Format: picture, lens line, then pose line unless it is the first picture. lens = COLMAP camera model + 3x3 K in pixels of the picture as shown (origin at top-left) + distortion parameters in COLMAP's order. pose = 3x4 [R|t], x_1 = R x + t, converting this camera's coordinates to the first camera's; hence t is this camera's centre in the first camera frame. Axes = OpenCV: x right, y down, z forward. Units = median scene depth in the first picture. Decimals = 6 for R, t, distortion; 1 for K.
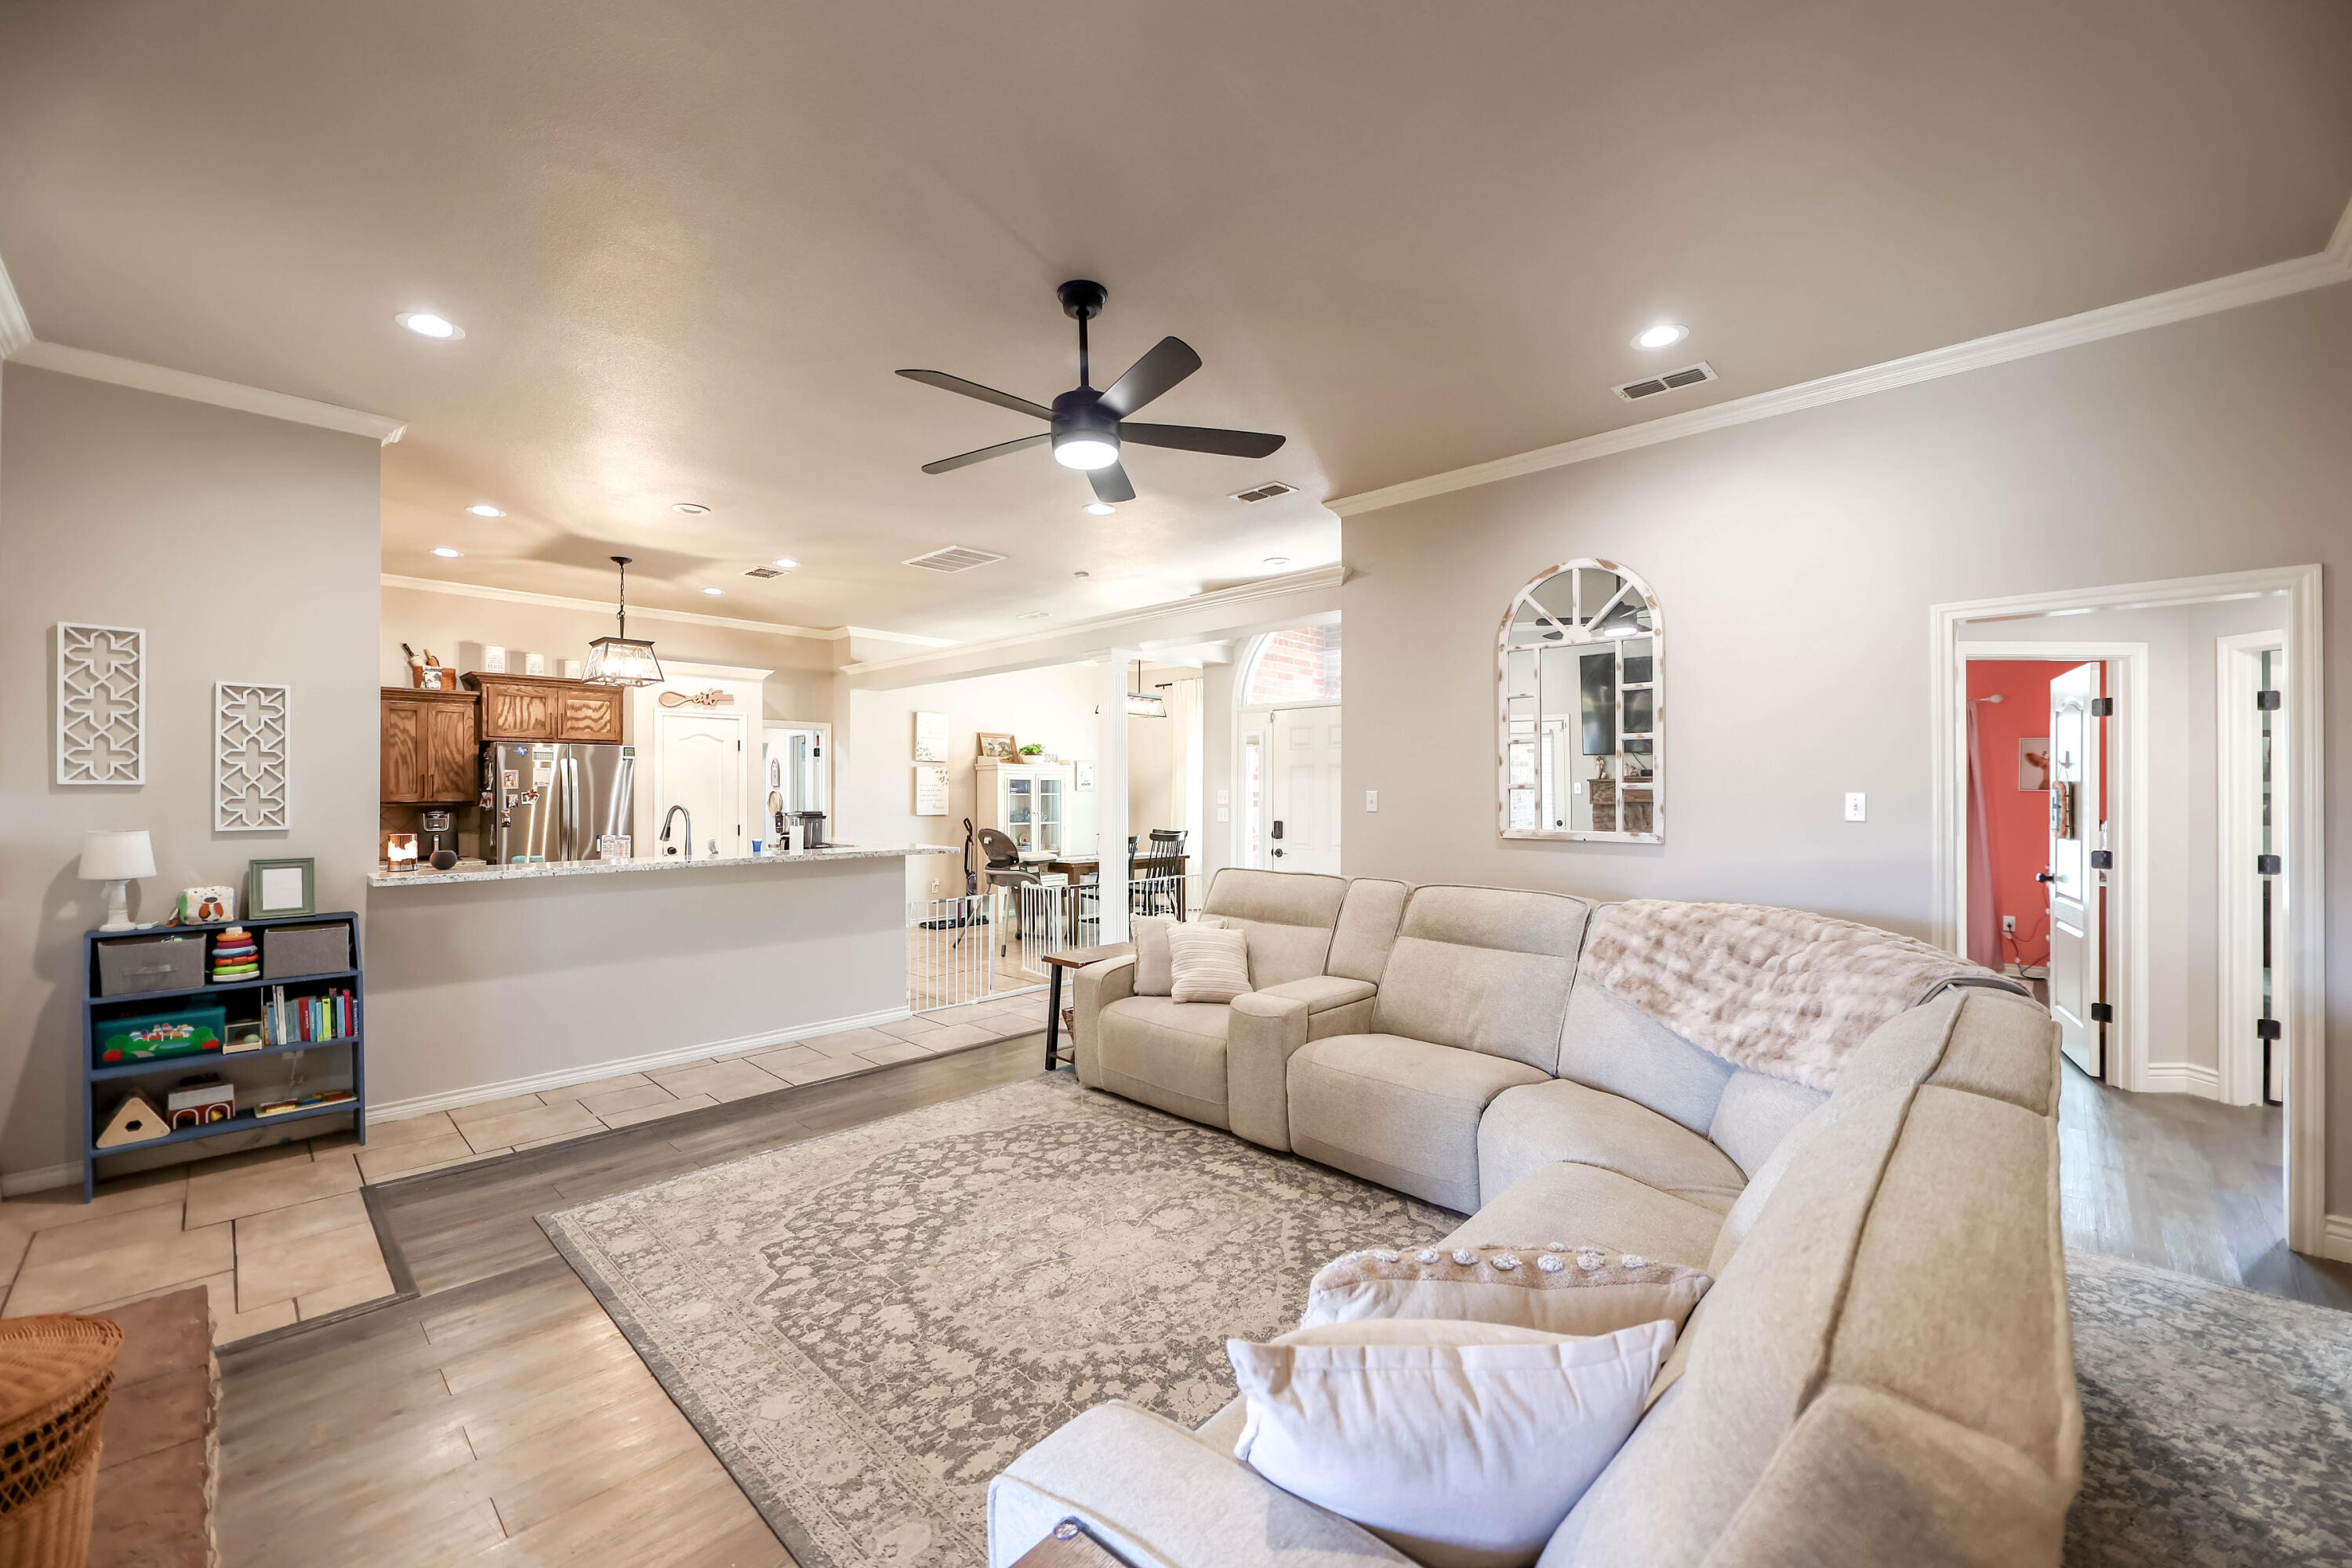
lens RADIAL K [[932.8, 0, 1175.8], [0, 932.8, 785.9], [0, 0, 1]] dist [-0.001638, 0.000245]
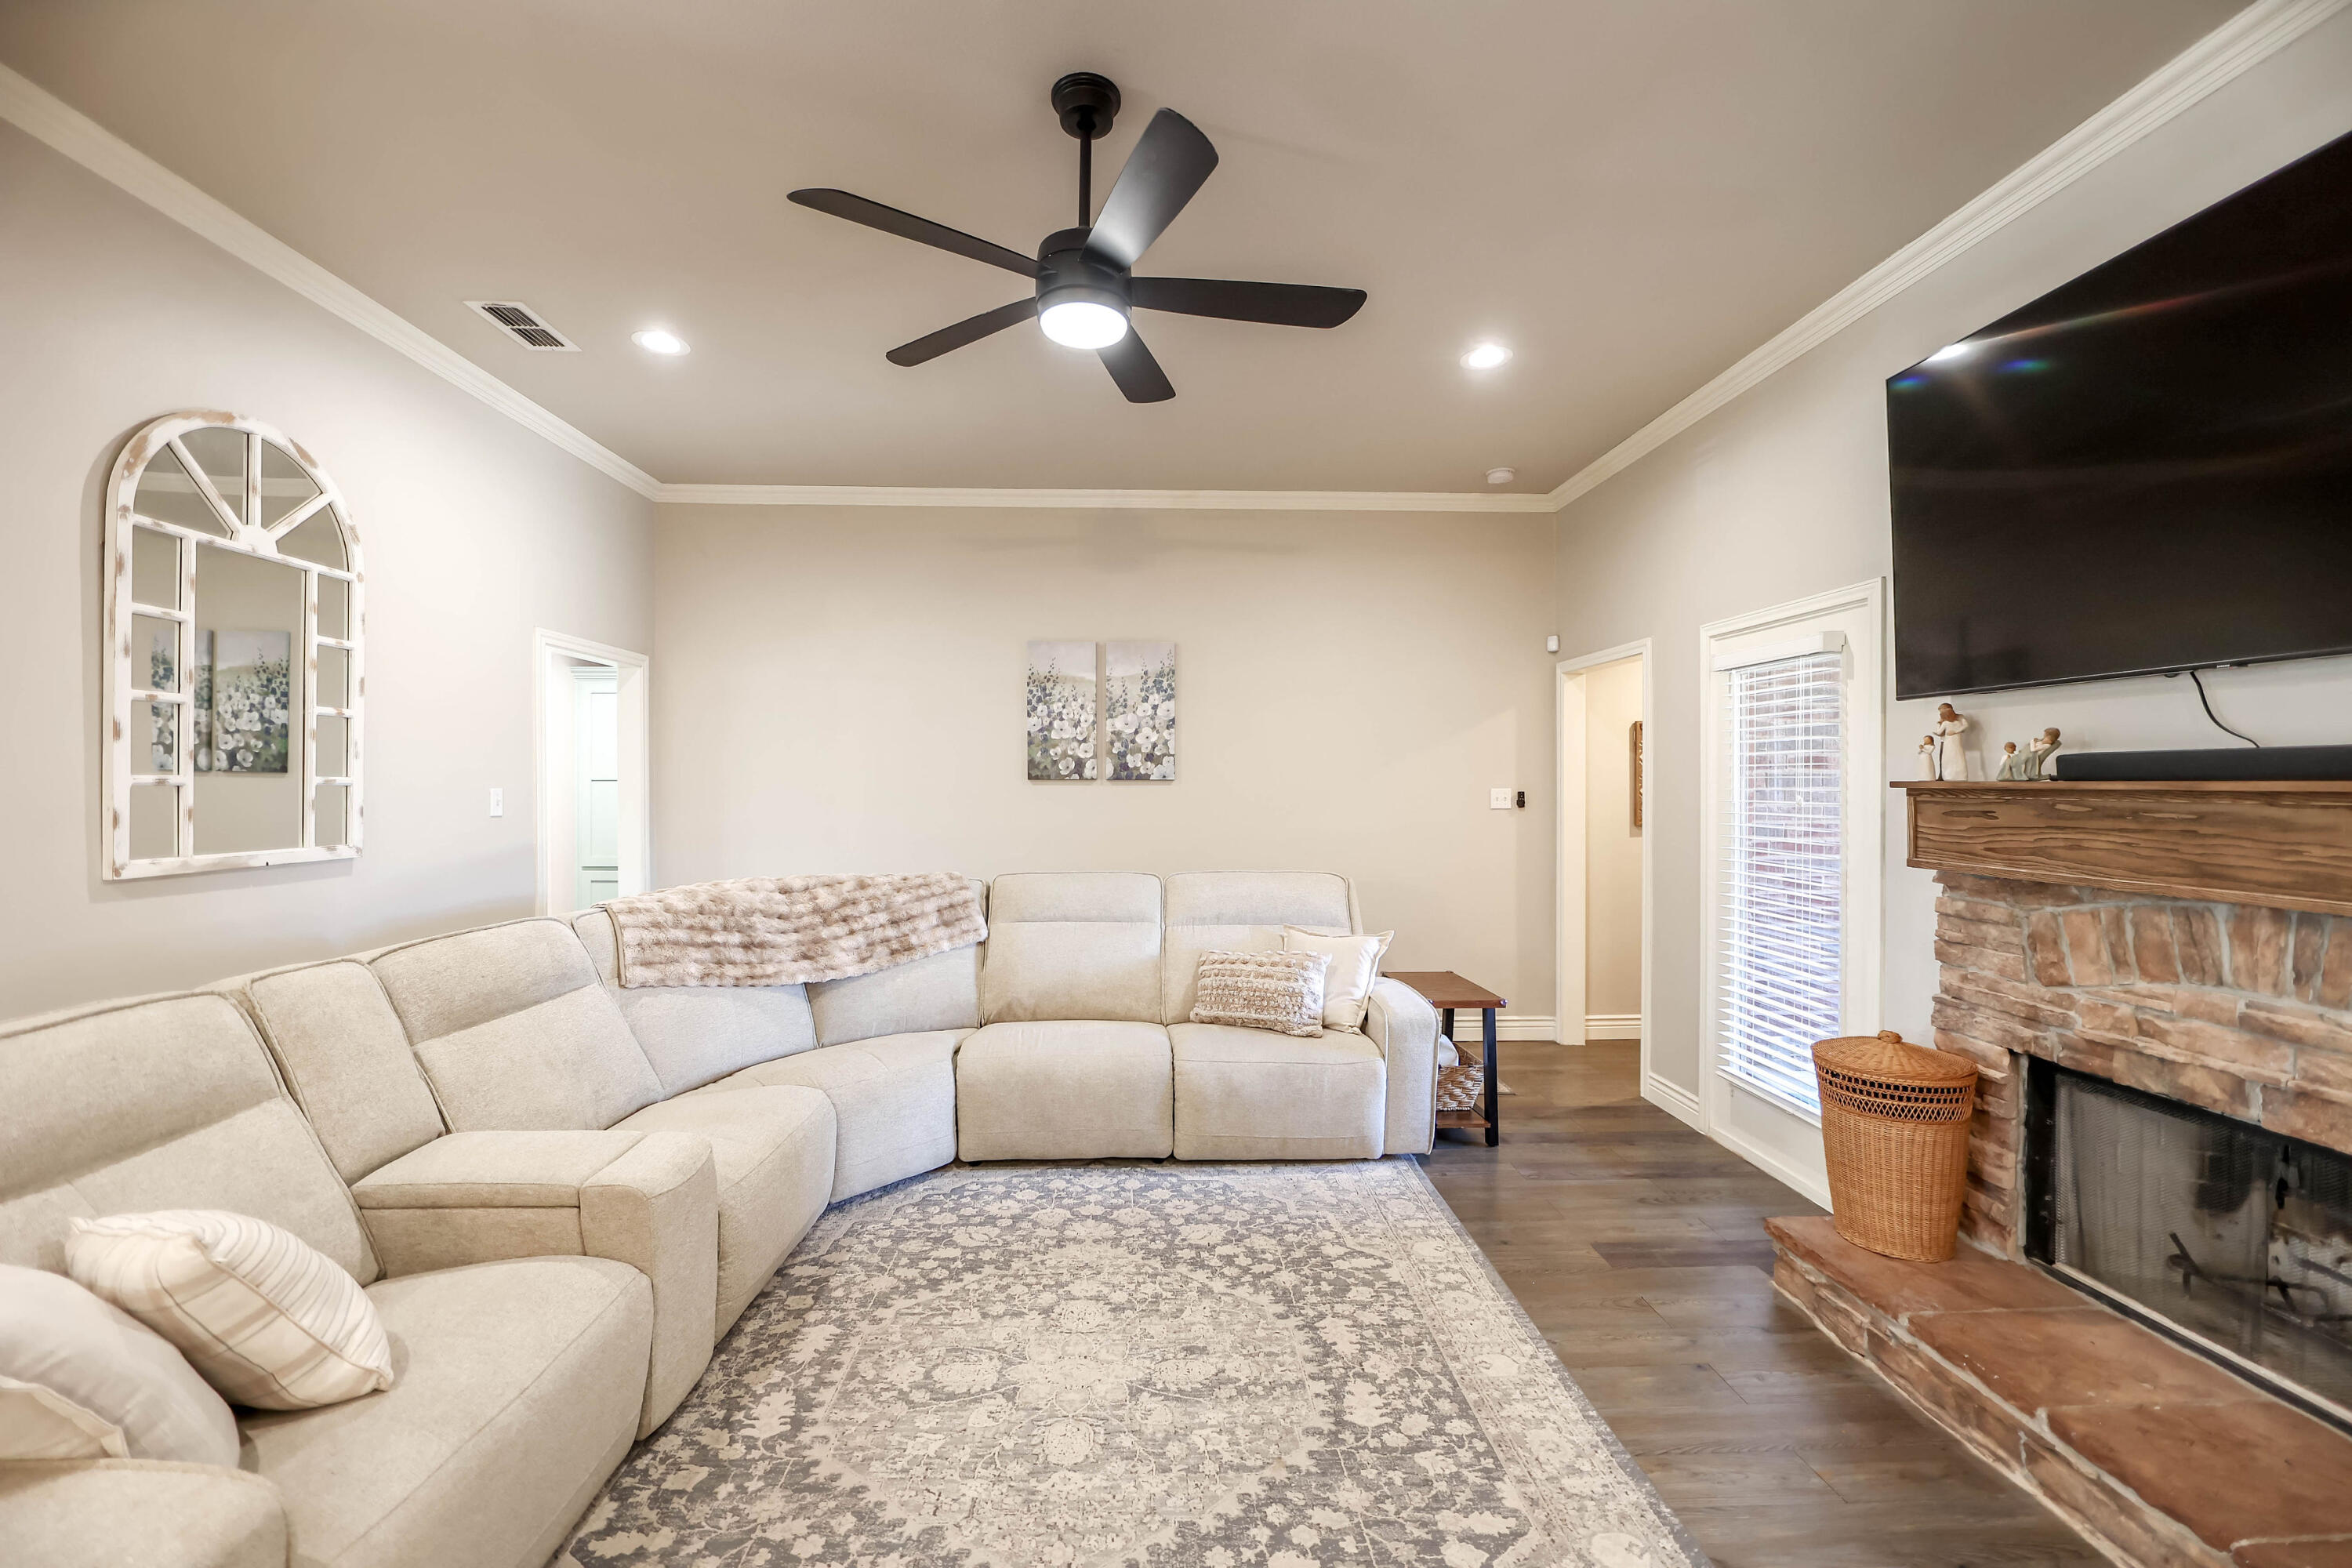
lens RADIAL K [[932.8, 0, 1164.3], [0, 932.8, 781.6], [0, 0, 1]] dist [-0.001638, 0.000245]
pose [[-0.716449, 0.002329, 0.697636, -0.762559], [-0.003382, 0.999971, -0.006811, 0.005958], [-0.697632, -0.007239, -0.716420, 1.735871]]
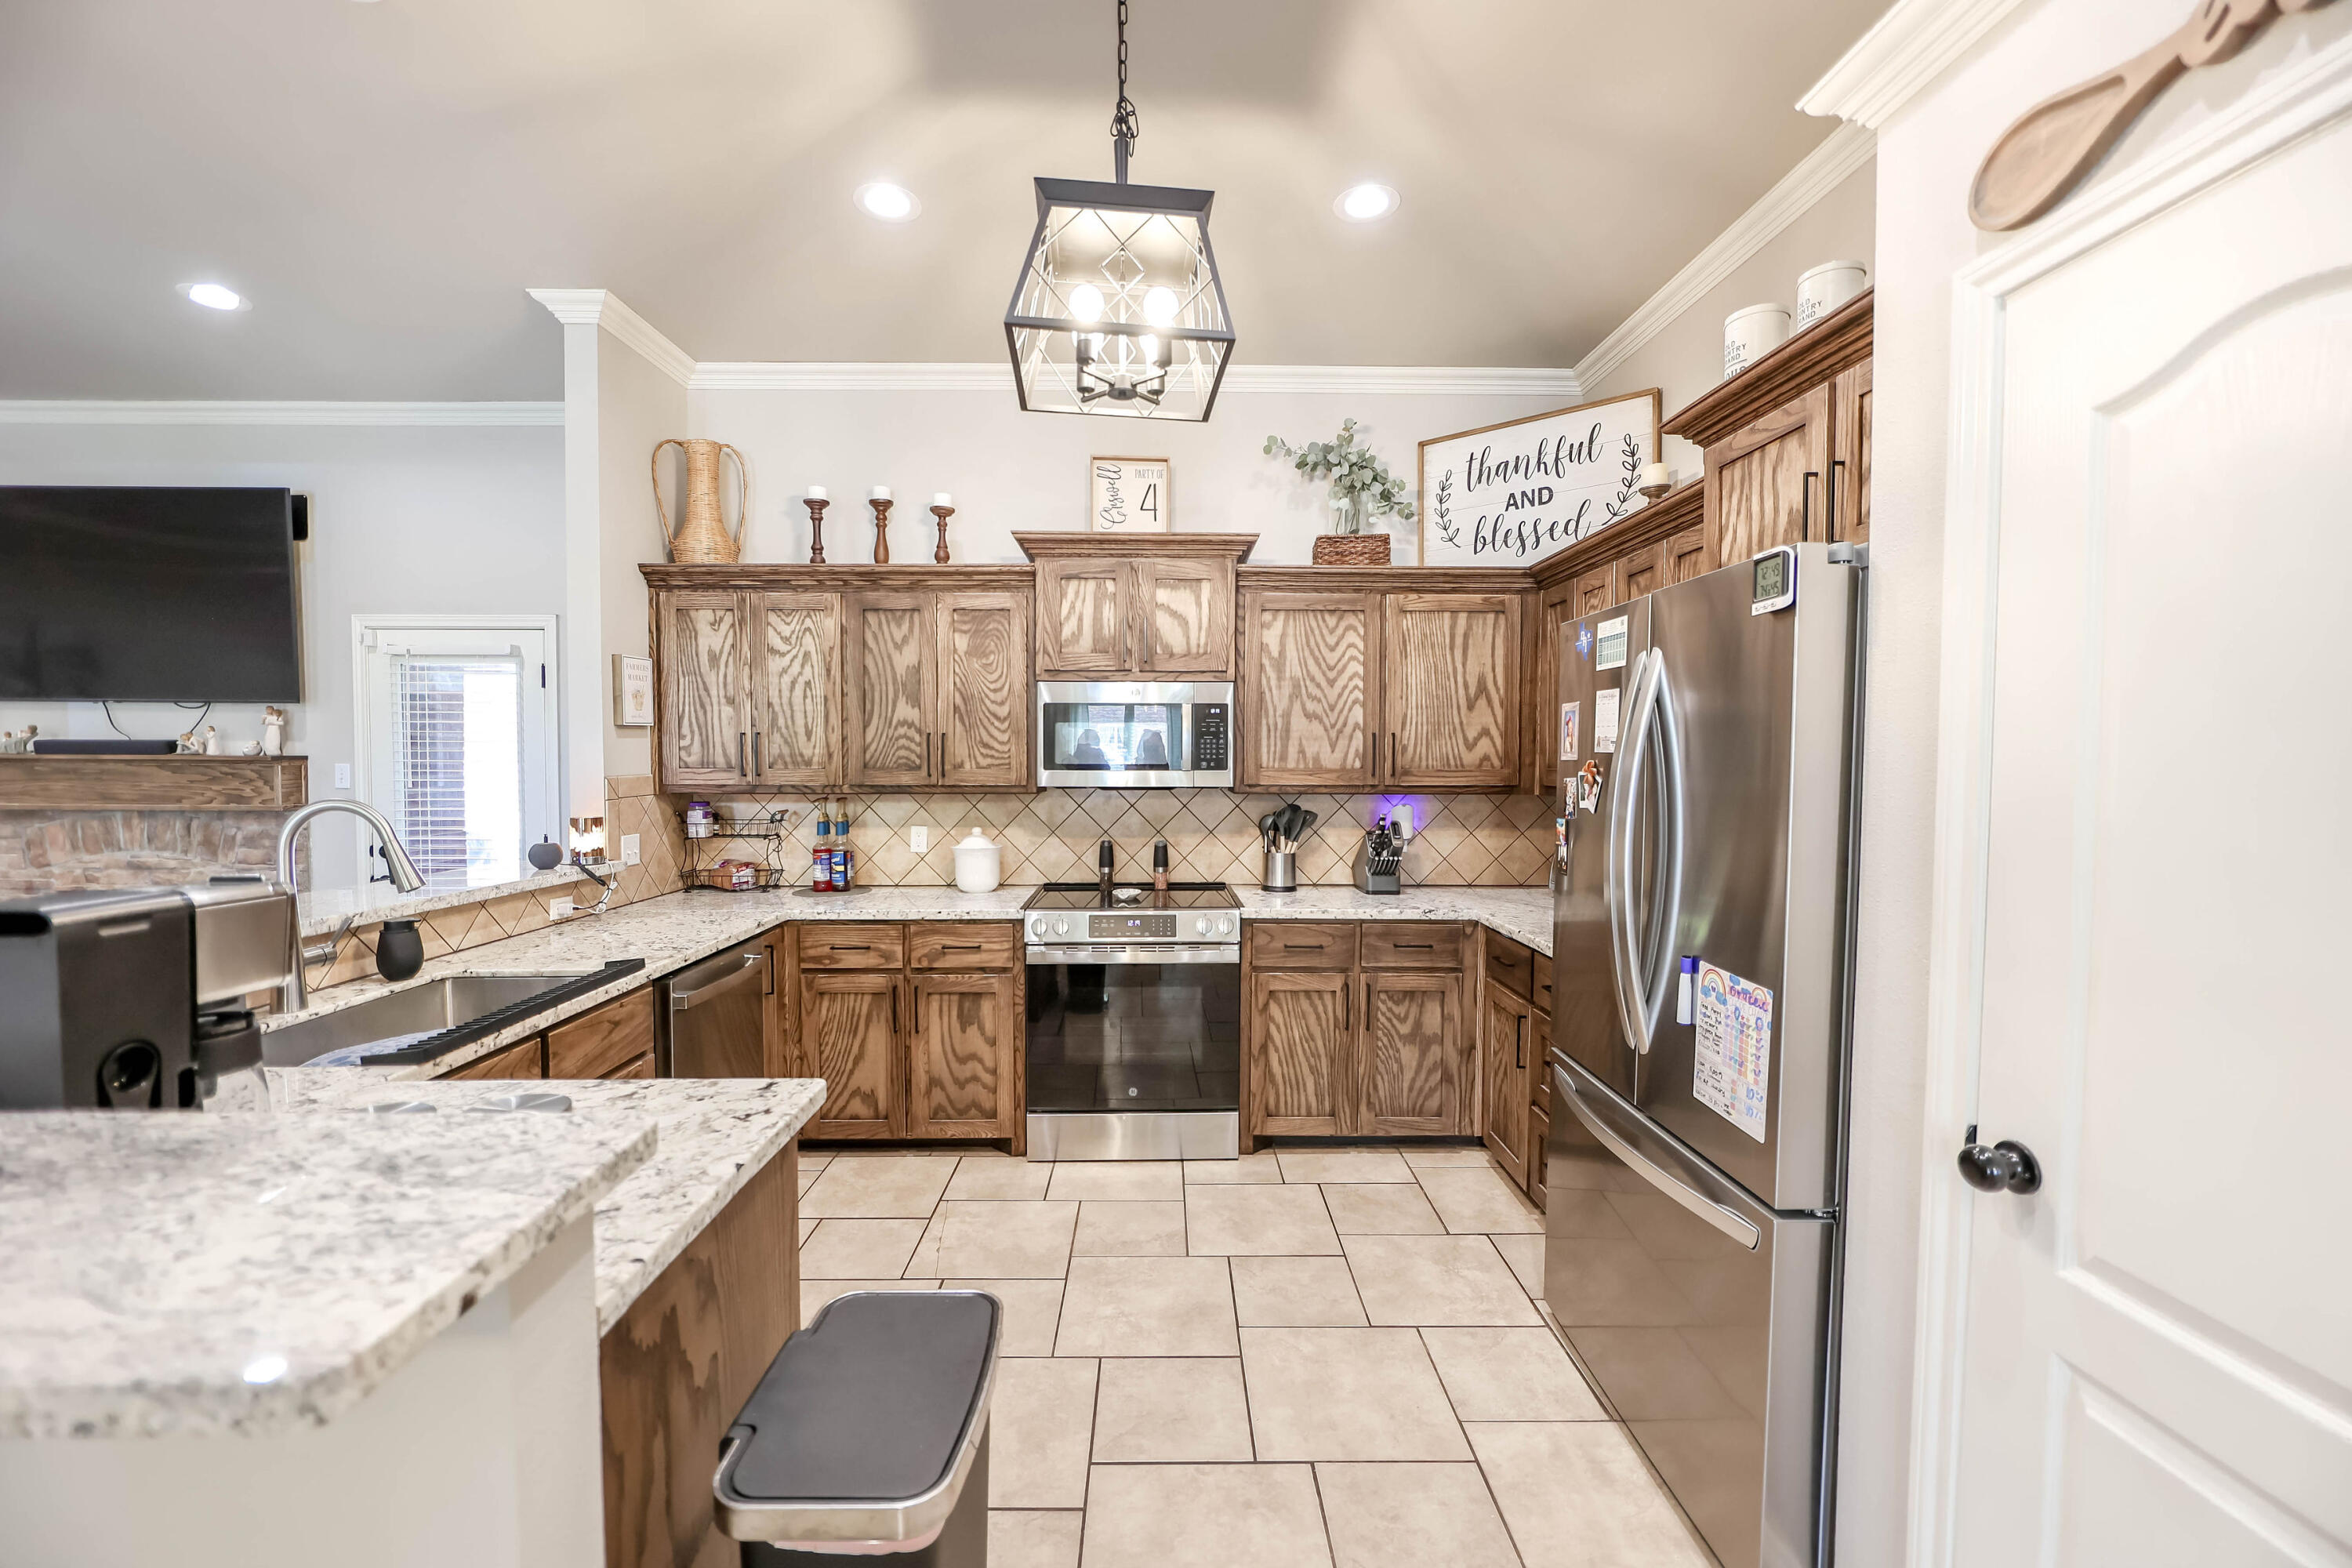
lens RADIAL K [[932.8, 0, 1168.8], [0, 932.8, 783.5], [0, 0, 1]] dist [-0.001638, 0.000245]
pose [[-0.713276, 0.019171, -0.700621, -1.054929], [-0.000285, 0.999618, 0.027642, 0.001537], [0.700883, 0.019917, -0.712998, 3.214949]]
